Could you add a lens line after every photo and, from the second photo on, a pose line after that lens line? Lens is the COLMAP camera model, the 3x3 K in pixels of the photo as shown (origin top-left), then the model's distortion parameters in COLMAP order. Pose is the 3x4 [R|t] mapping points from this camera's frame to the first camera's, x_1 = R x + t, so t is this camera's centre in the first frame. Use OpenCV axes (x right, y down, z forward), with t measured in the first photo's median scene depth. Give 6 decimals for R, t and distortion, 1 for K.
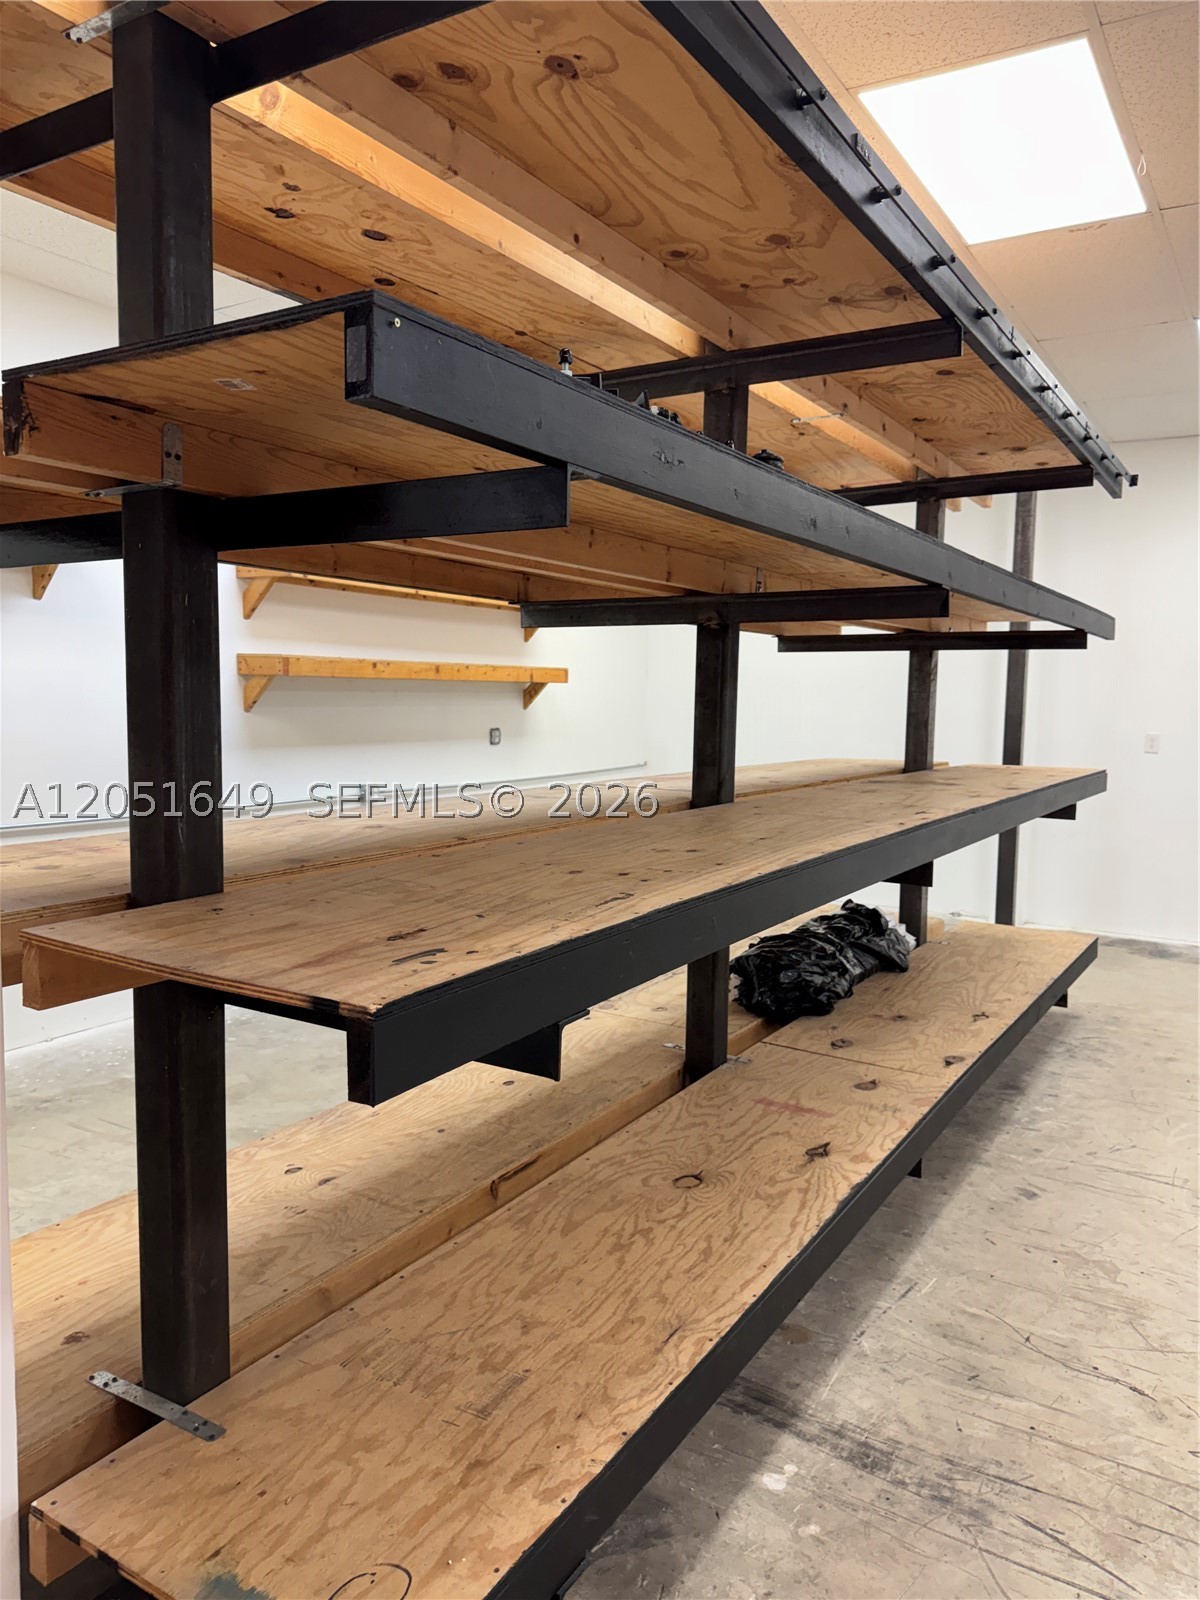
lens RADIAL K [[1128.6, 0, 586.2], [0, 1128.6, 796.0], [0, 0, 1]] dist [0.055880, -0.072921]
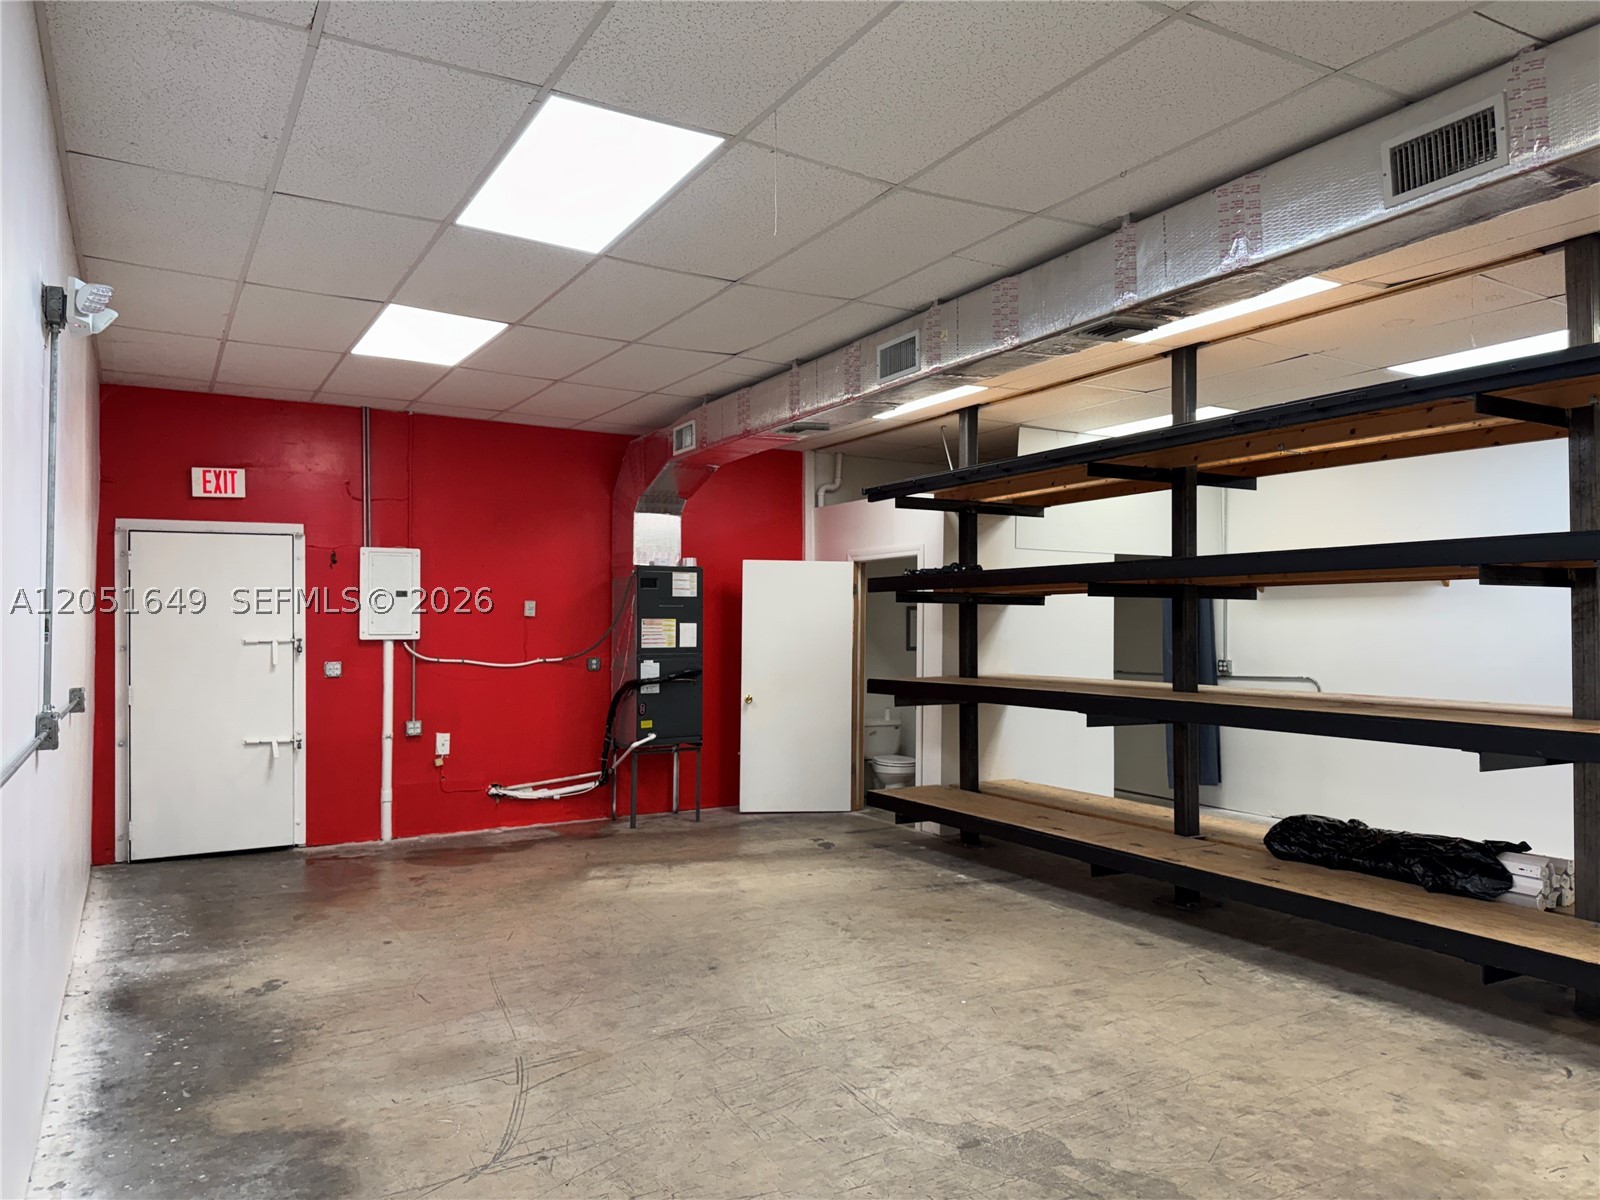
lens RADIAL K [[1128.6, 0, 801.6], [0, 1128.6, 612.0], [0, 0, 1]] dist [0.055880, -0.072921]
pose [[-0.470080, -0.028327, -0.882169, 2.355111], [-0.091447, 0.995669, 0.016758, -0.111723], [0.877874, 0.088549, -0.470635, 1.494461]]
